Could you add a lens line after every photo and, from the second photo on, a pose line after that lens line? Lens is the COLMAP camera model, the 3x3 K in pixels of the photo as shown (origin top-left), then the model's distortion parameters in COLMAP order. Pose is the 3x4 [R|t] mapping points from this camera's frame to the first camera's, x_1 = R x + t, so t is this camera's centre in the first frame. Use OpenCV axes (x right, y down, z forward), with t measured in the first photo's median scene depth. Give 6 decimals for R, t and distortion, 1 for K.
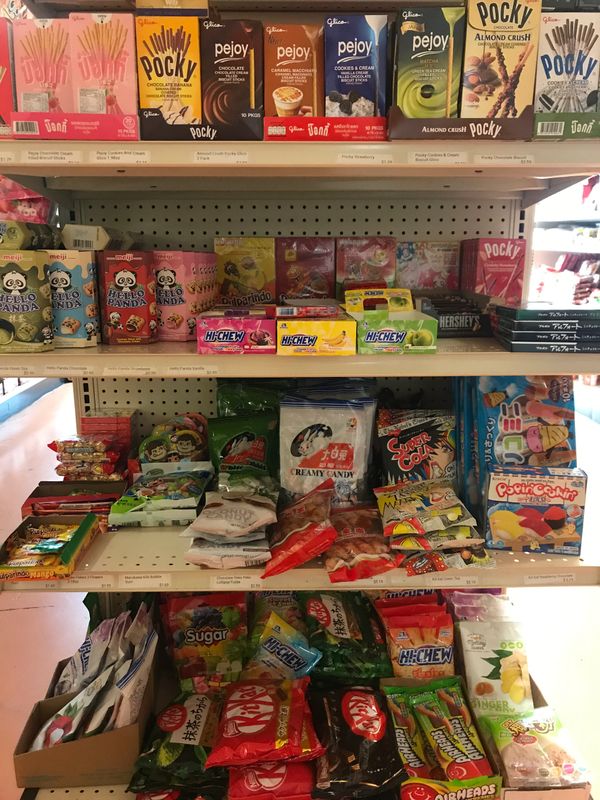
lens RADIAL K [[668.4, 0, 300.0], [0, 668.4, 397.6], [0, 0, 1]] dist [0.037424, -0.050836]
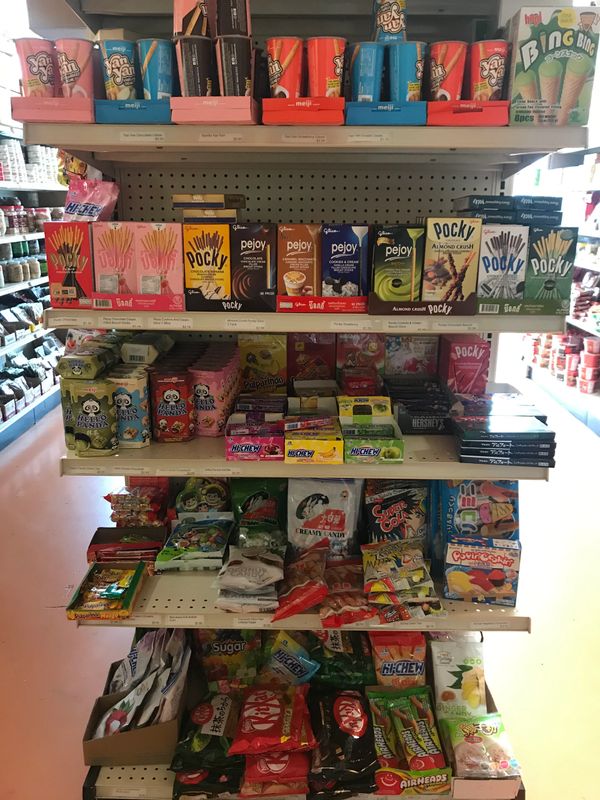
lens RADIAL K [[668.4, 0, 300.3], [0, 668.4, 400.7], [0, 0, 1]] dist [0.037424, -0.050836]
pose [[0.999541, 0.015412, -0.026091, 0.025946], [-0.013957, 0.998384, 0.055084, -0.225743], [0.026898, -0.054695, 0.998141, -0.286038]]
